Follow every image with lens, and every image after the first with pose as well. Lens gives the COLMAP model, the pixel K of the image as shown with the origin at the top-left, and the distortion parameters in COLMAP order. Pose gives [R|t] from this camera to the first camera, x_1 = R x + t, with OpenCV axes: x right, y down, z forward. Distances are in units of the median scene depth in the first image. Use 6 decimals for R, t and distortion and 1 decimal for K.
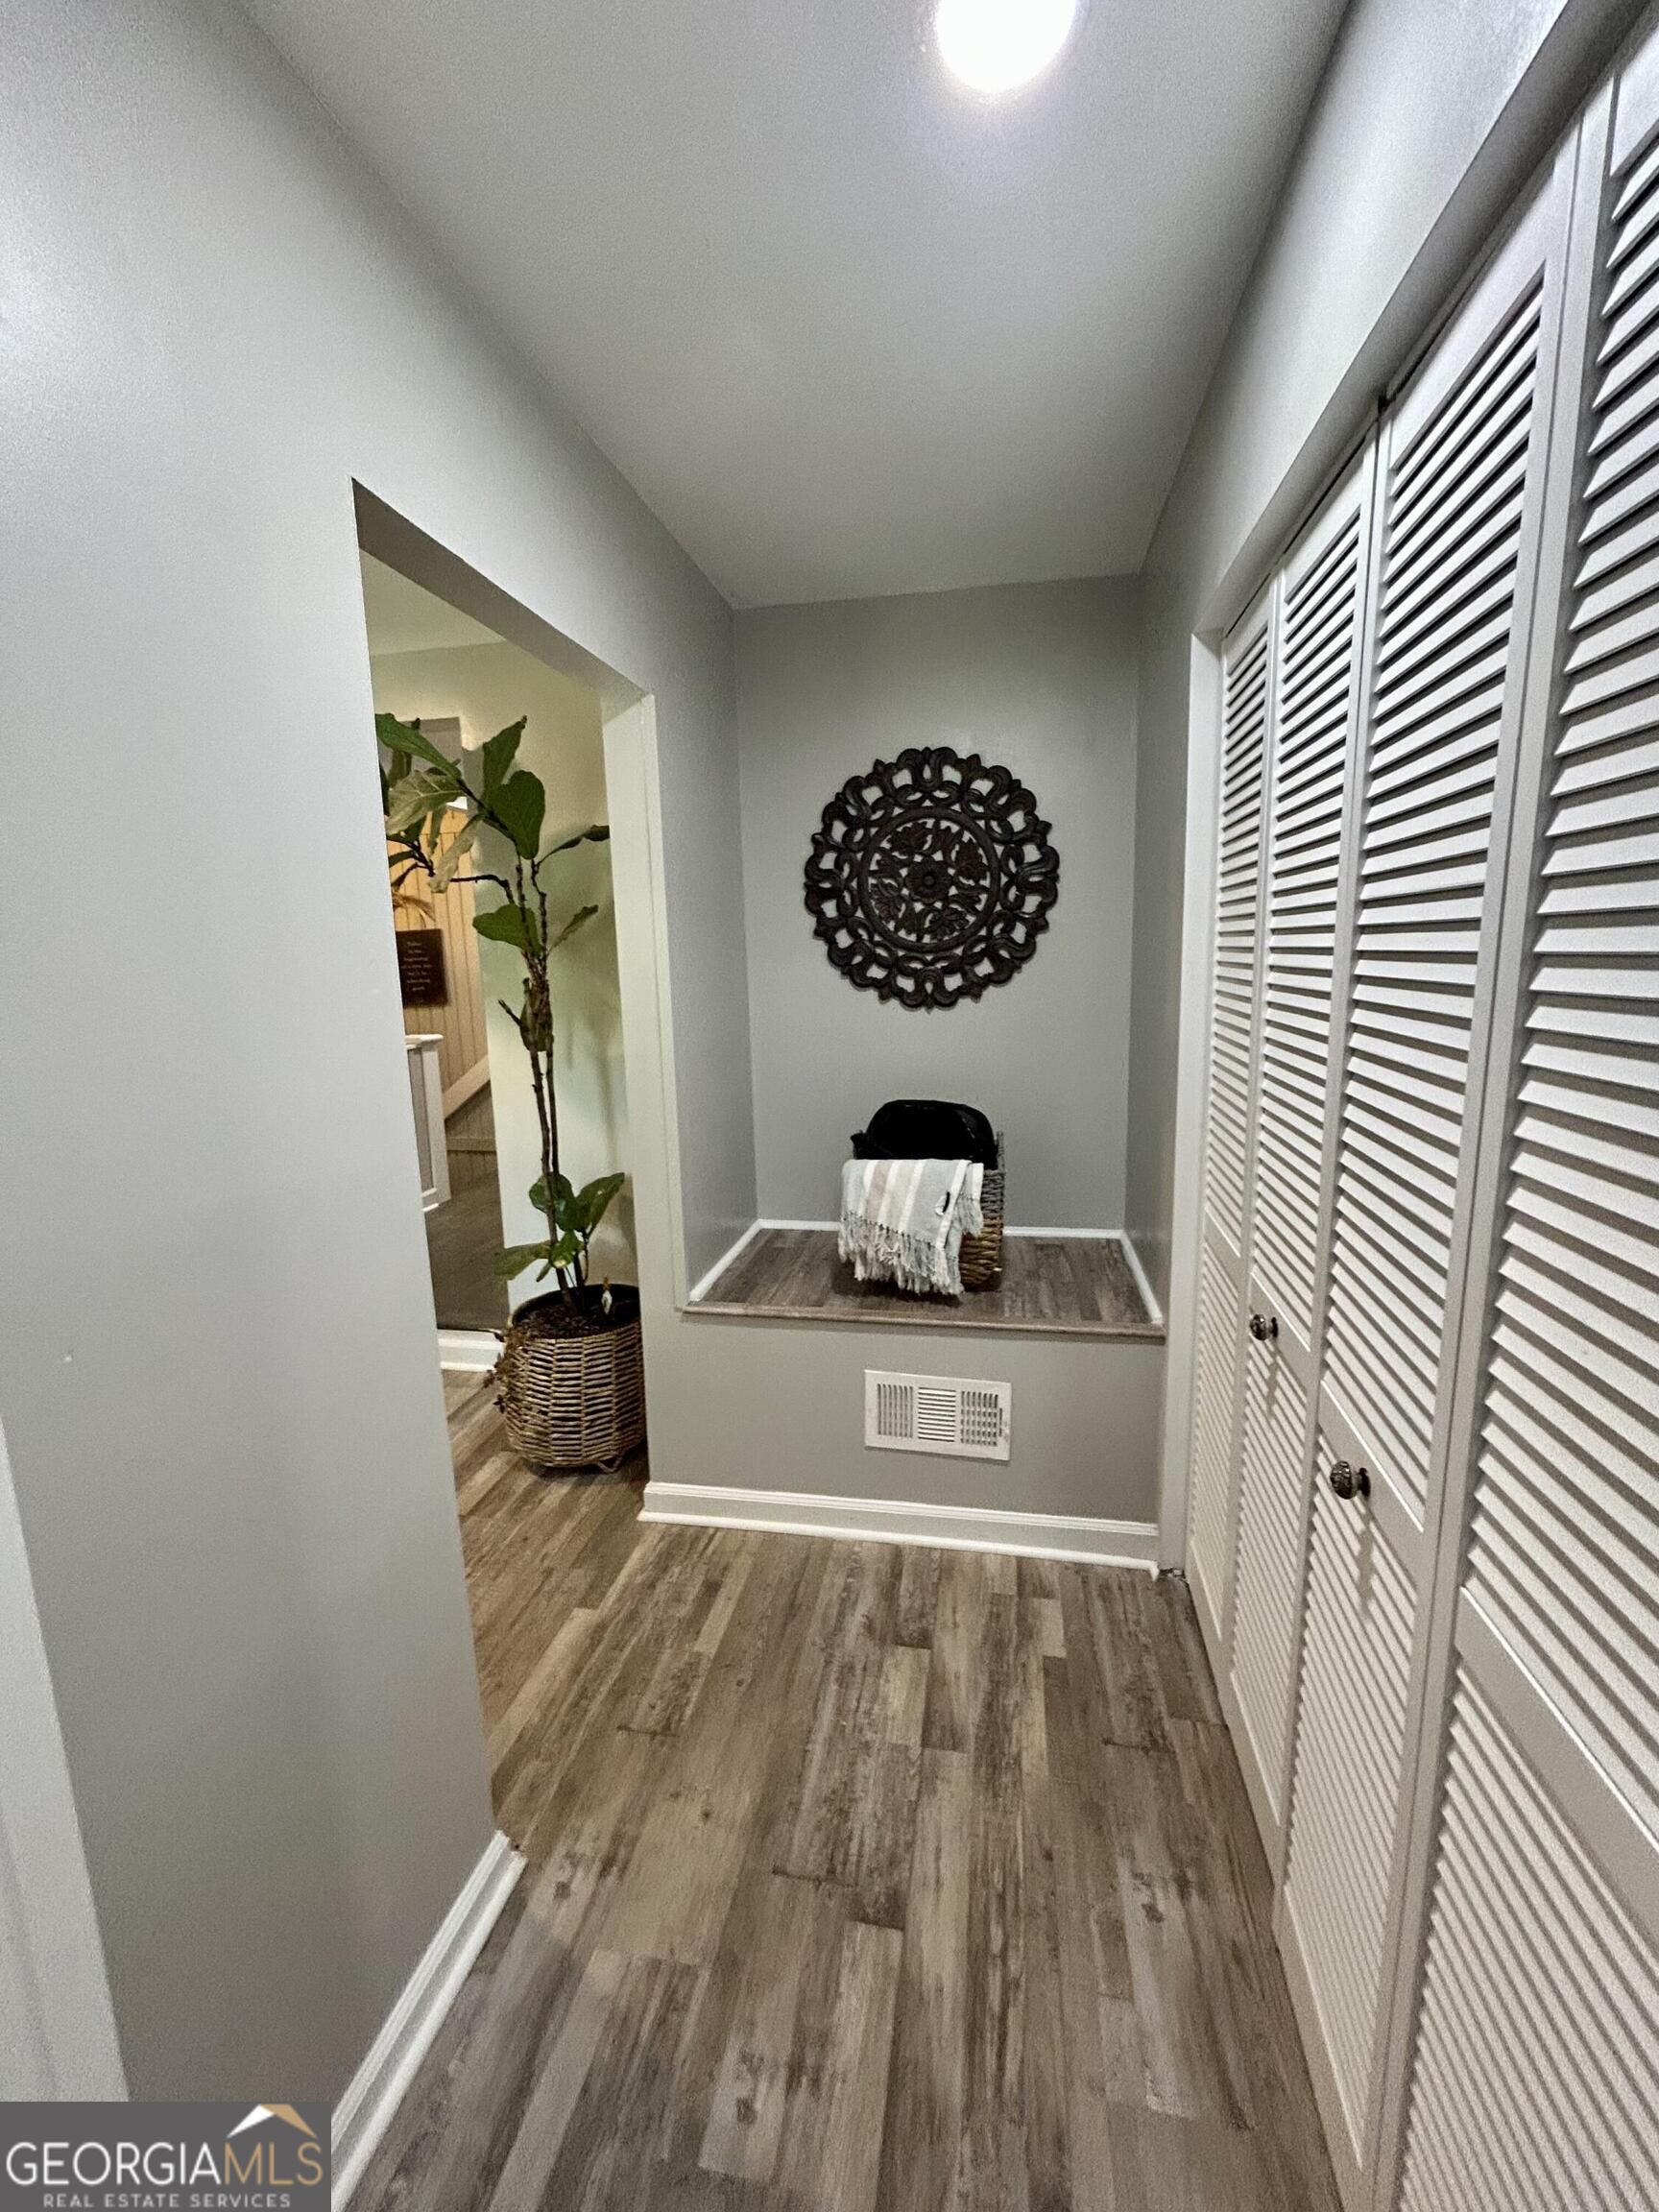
lens RADIAL K [[900.8, 0, 835.1], [0, 900.8, 1110.9], [0, 0, 1]] dist [0.000438, -0.000170]
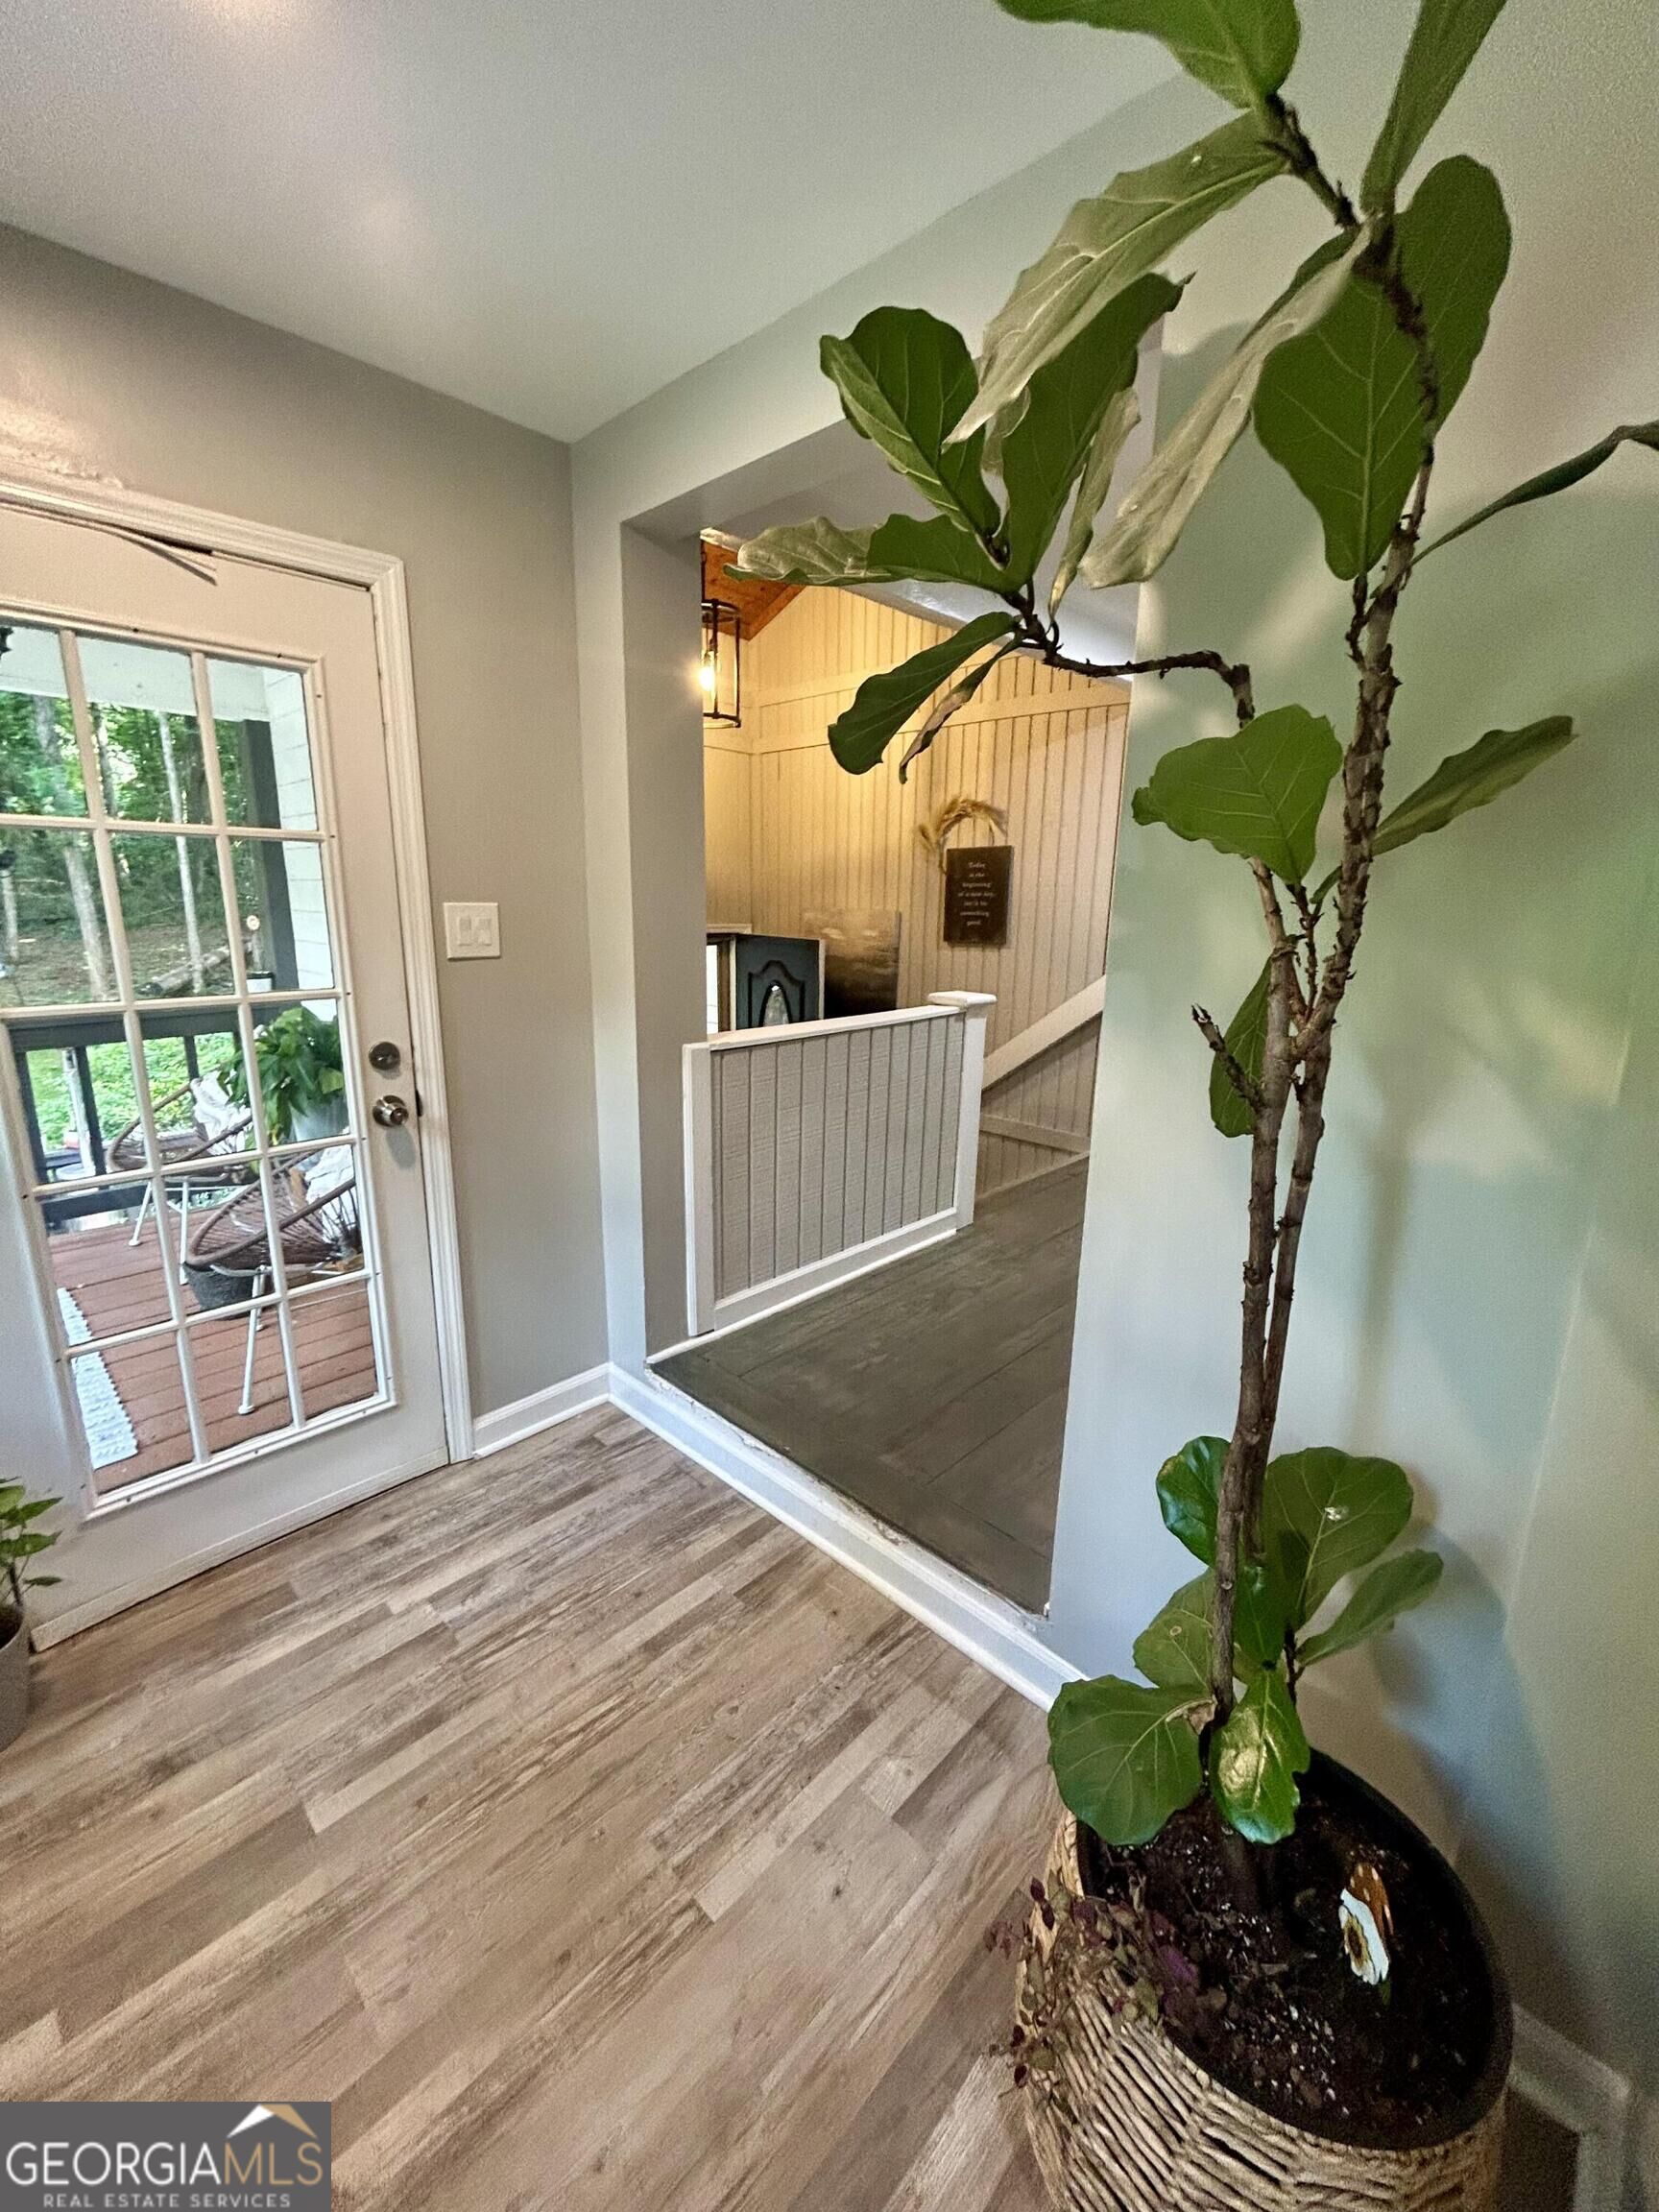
lens RADIAL K [[900.8, 0, 830.6], [0, 900.8, 1106.4], [0, 0, 1]] dist [0.000438, -0.000170]
pose [[0.833368, 0.165744, -0.527282, -0.136342], [-0.129920, 0.985992, 0.104596, -0.047034], [0.537232, -0.018663, 0.843228, 0.289287]]
